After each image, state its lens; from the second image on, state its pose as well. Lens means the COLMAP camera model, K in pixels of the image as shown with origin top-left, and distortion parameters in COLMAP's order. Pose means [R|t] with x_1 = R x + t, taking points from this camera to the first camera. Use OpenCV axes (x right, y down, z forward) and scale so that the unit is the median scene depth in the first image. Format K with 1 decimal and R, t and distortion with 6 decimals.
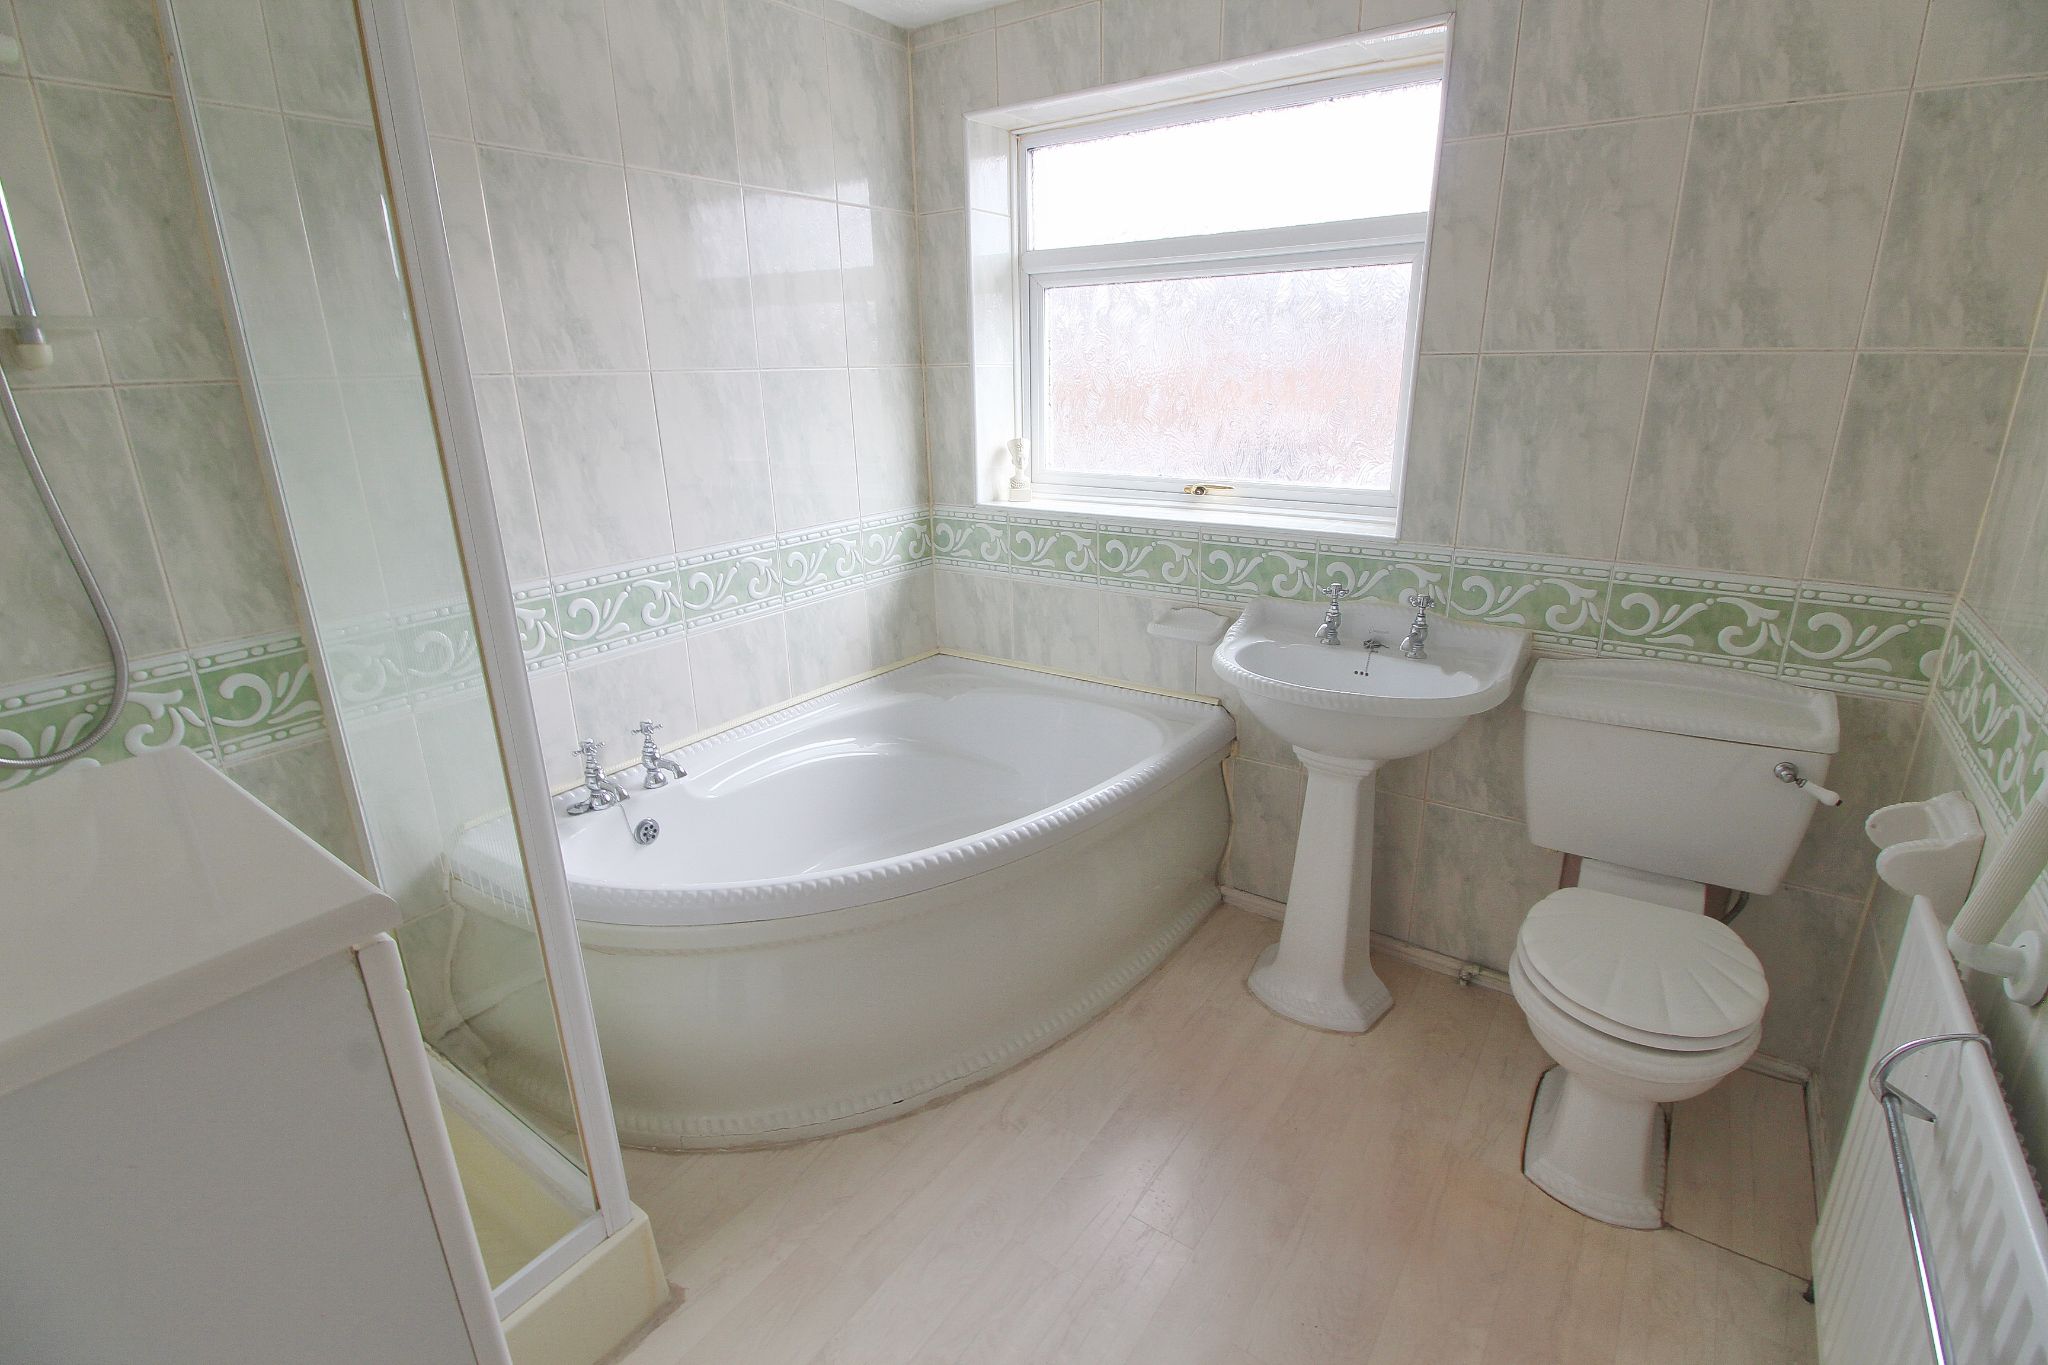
lens RADIAL K [[936.5, 0, 1036.0], [0, 936.5, 658.8], [0, 0, 1]] dist [-0.001246, -0.011672]
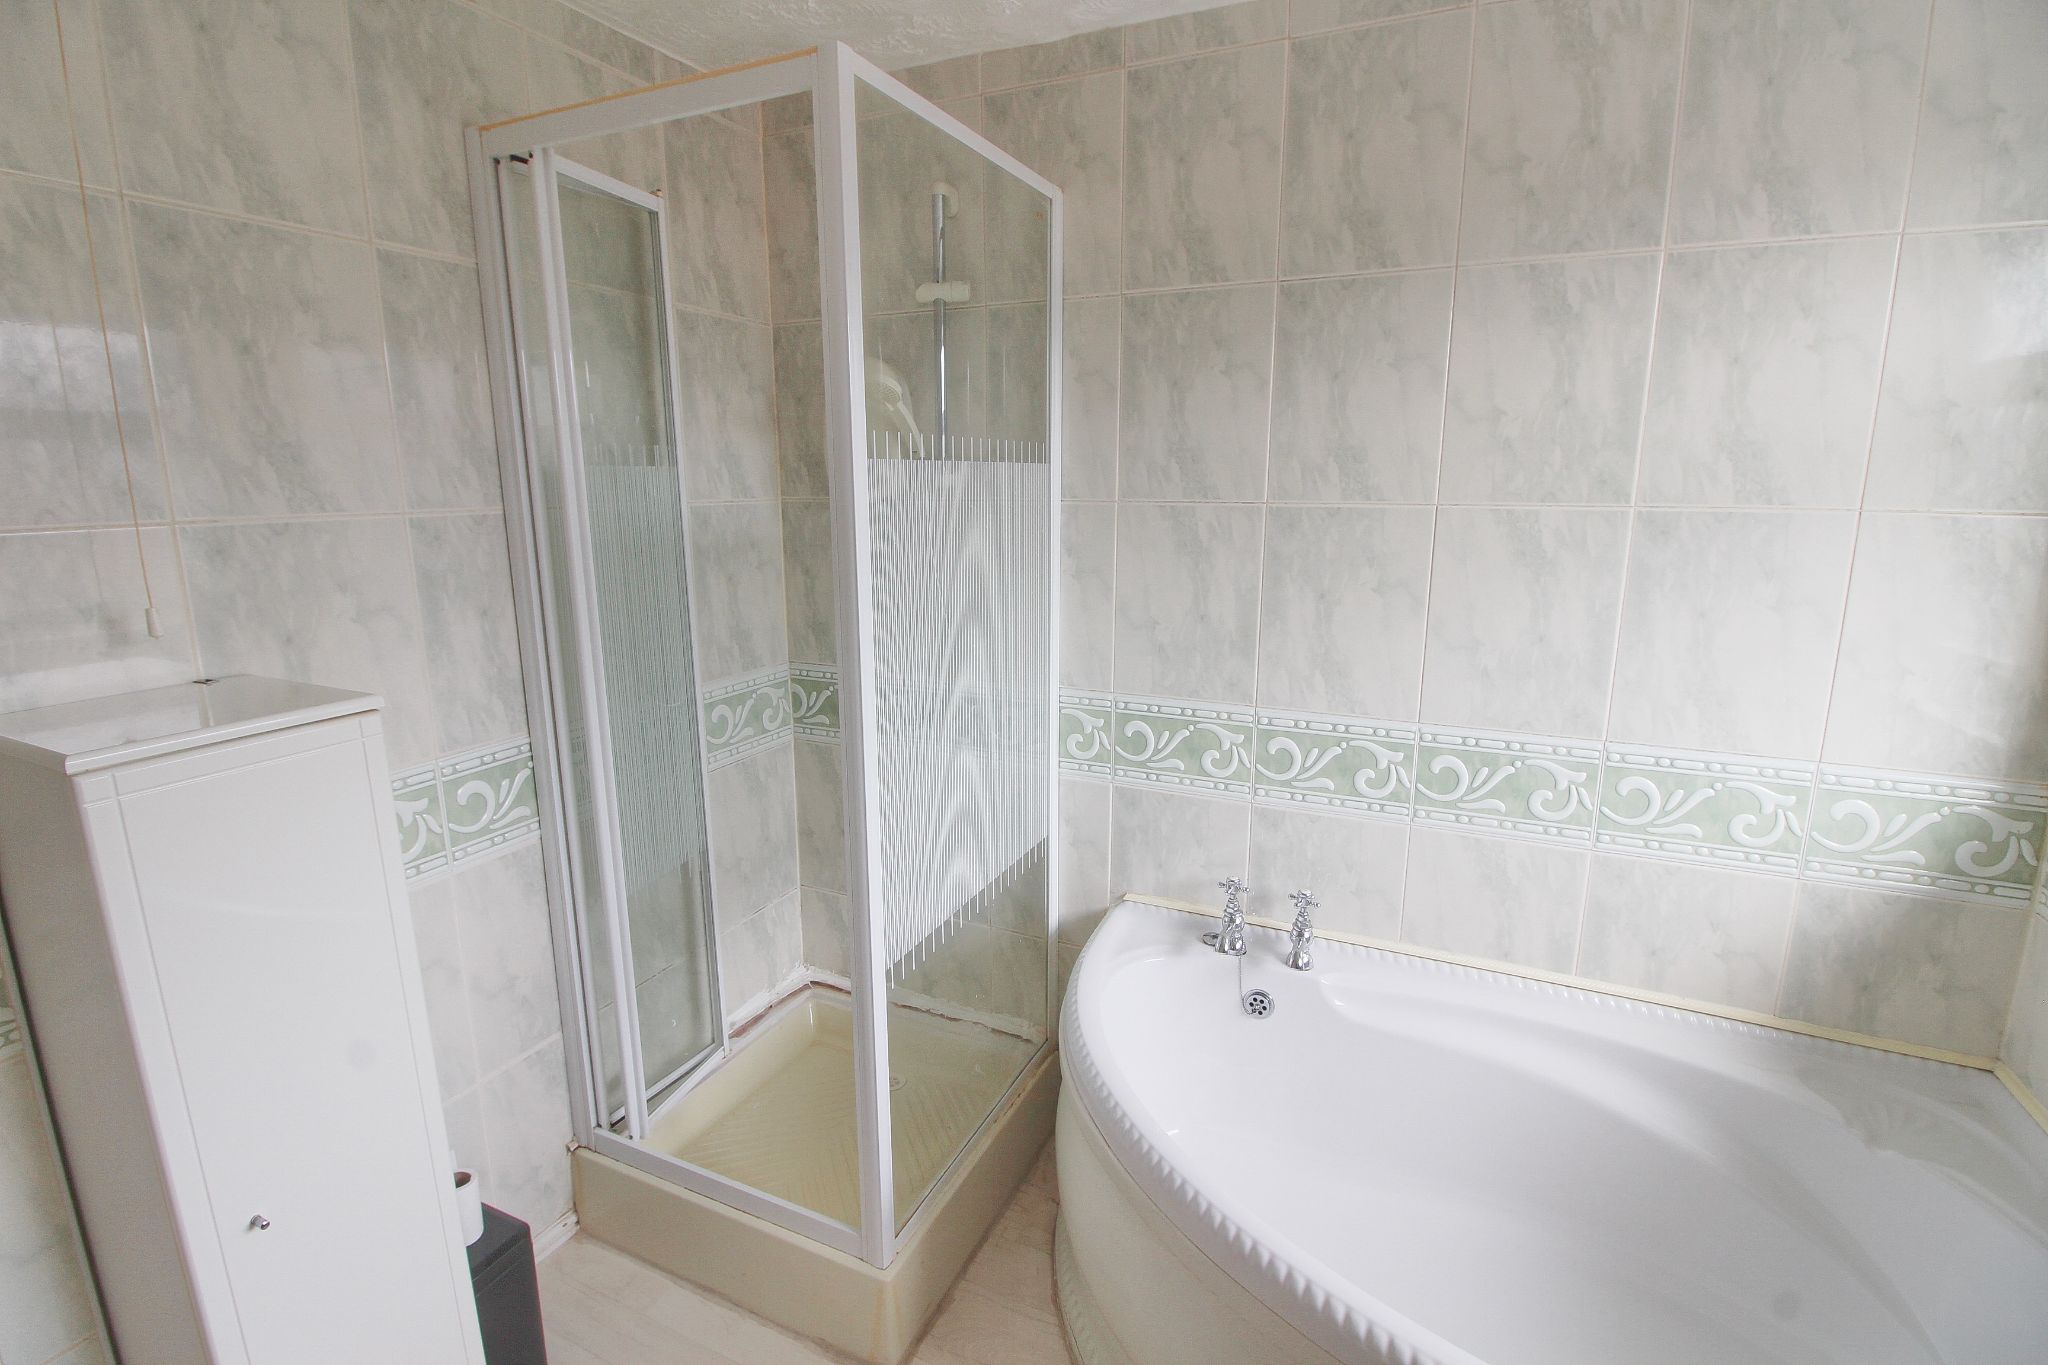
lens RADIAL K [[956.4, 0, 1023.0], [0, 956.4, 696.4], [0, 0, 1]] dist [0.001450, -0.012185]
pose [[0.166434, 0.216379, -0.962019, 0.347067], [-0.308316, 0.938127, 0.157665, -0.157164], [0.936612, 0.270365, 0.222849, 0.477984]]
